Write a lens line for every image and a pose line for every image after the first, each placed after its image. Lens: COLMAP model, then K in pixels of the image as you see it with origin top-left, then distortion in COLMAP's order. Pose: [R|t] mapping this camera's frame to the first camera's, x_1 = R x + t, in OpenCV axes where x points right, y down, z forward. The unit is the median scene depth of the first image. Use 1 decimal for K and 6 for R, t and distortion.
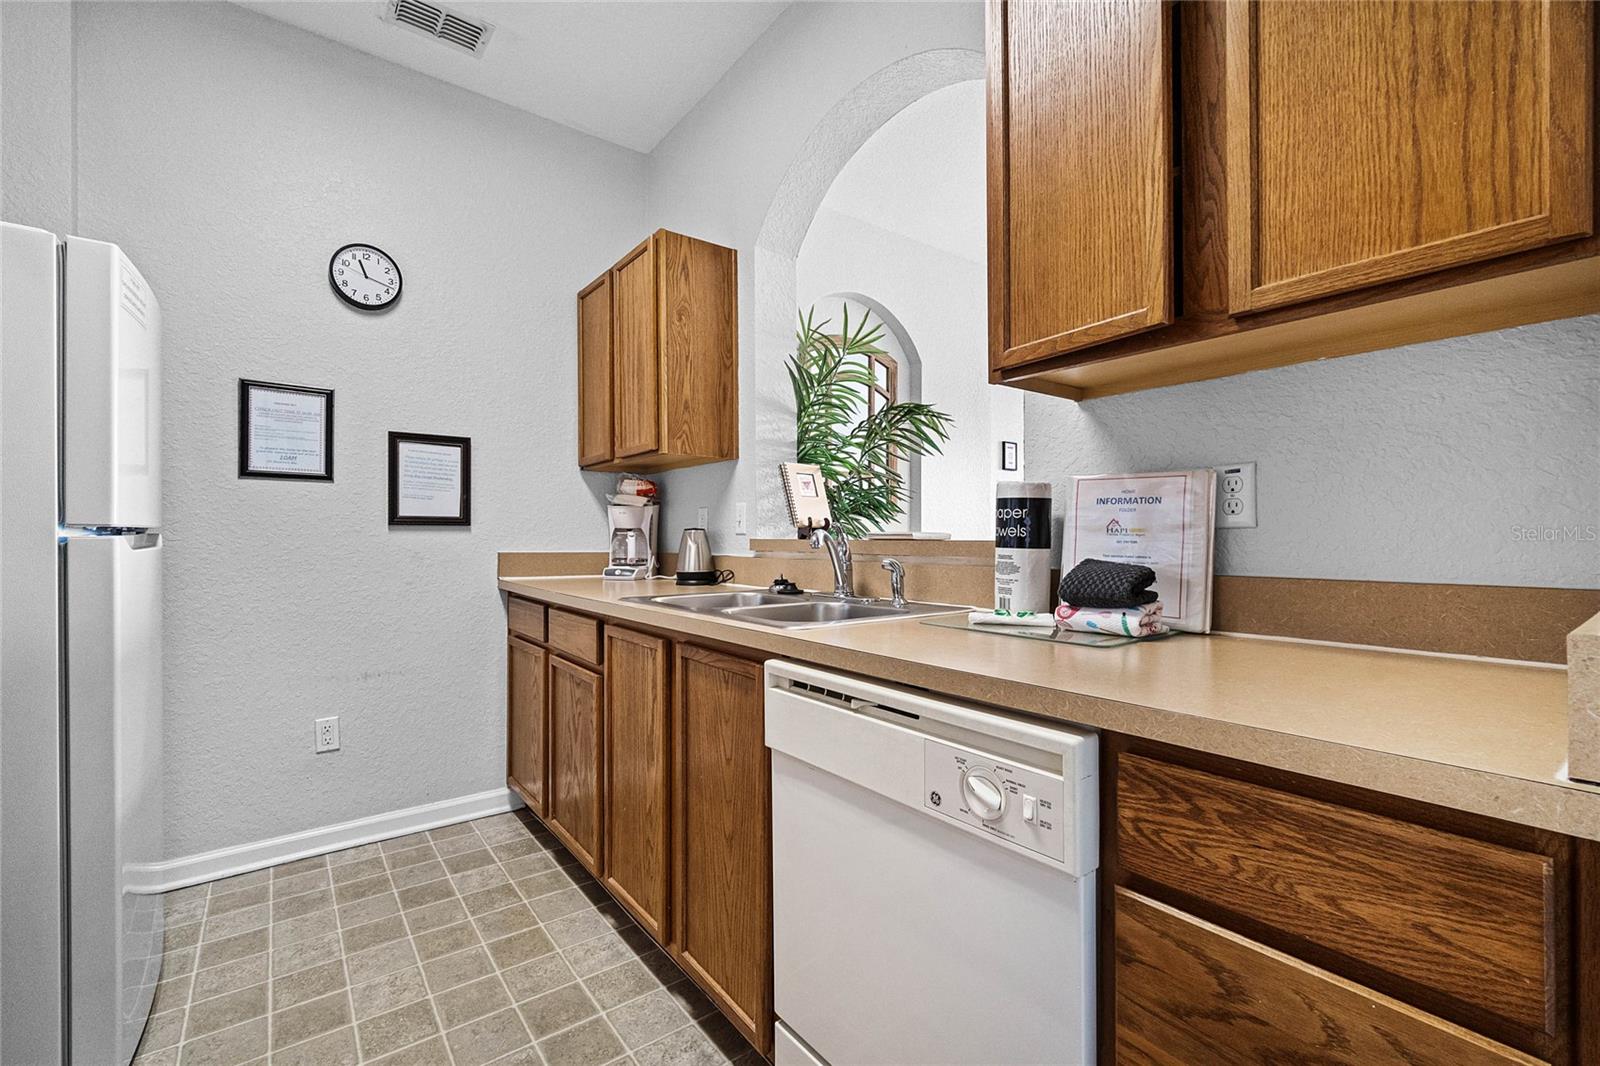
lens RADIAL K [[690.8, 0, 796.4], [0, 690.8, 540.0], [0, 0, 1]] dist [-0.003366, 0.000733]
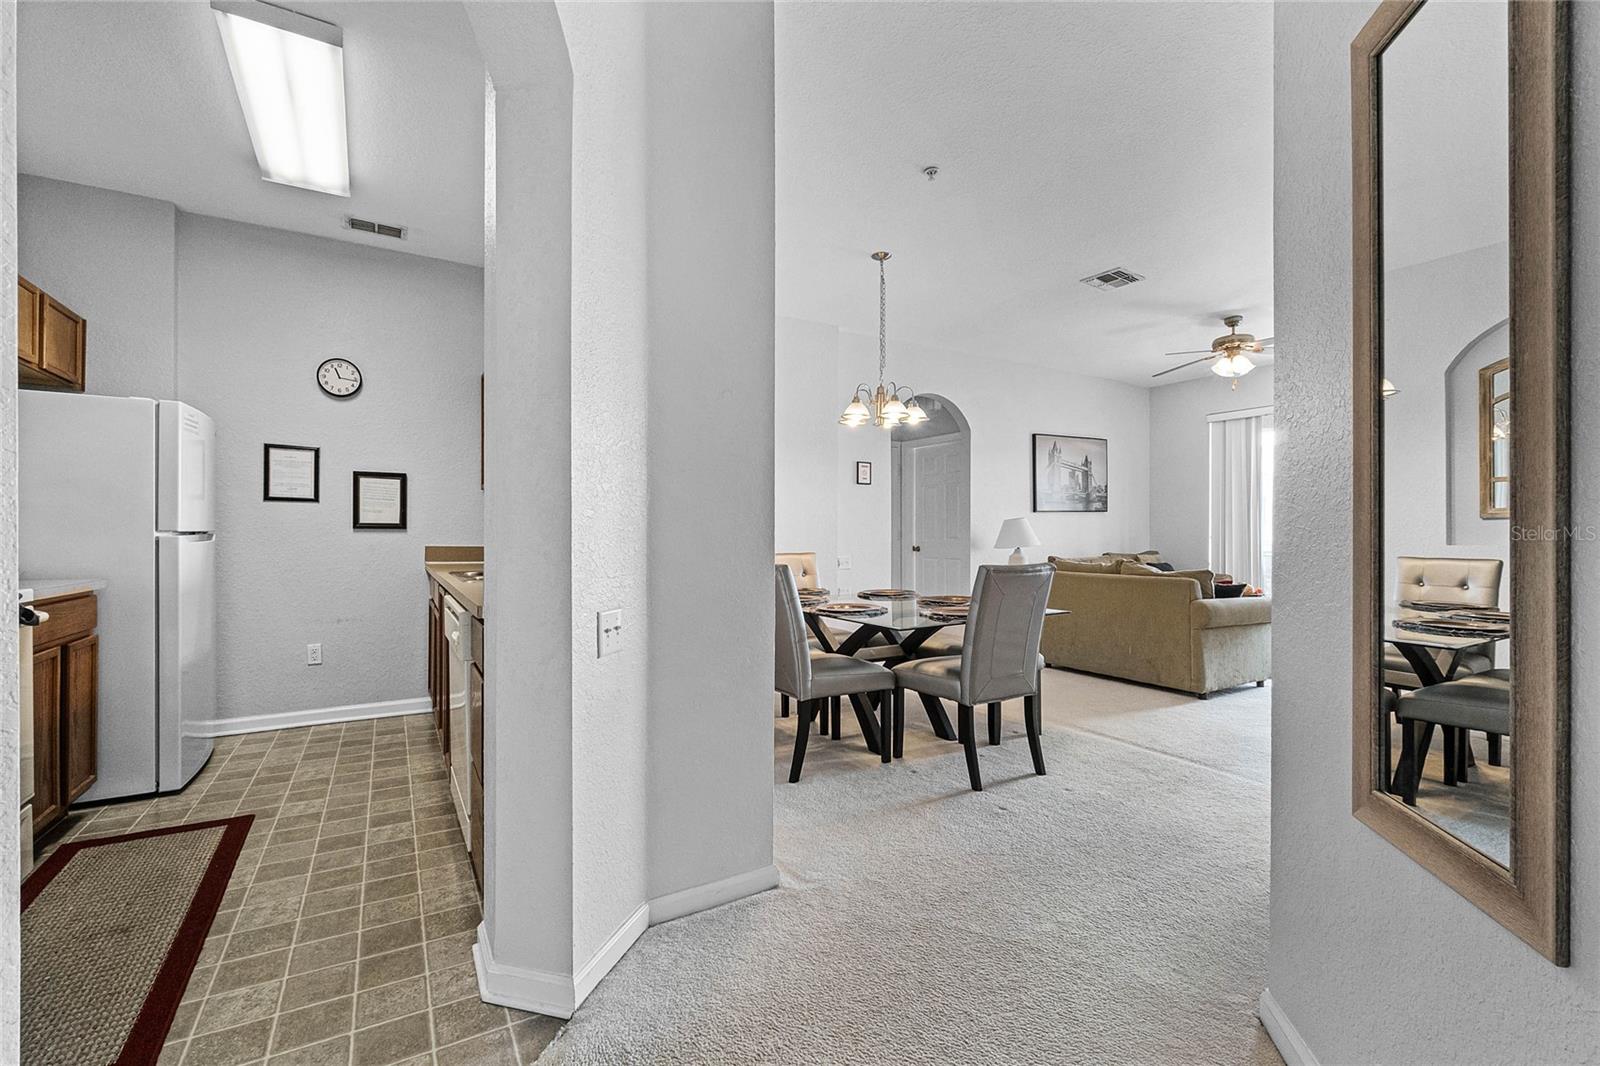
lens RADIAL K [[690.8, 0, 798.1], [0, 690.8, 538.1], [0, 0, 1]] dist [-0.003366, 0.000733]
pose [[0.993563, 0.006042, -0.113117, 0.671053], [-0.006090, 0.999981, -0.000077, -0.005507], [0.113114, 0.000765, 0.993582, -0.526654]]
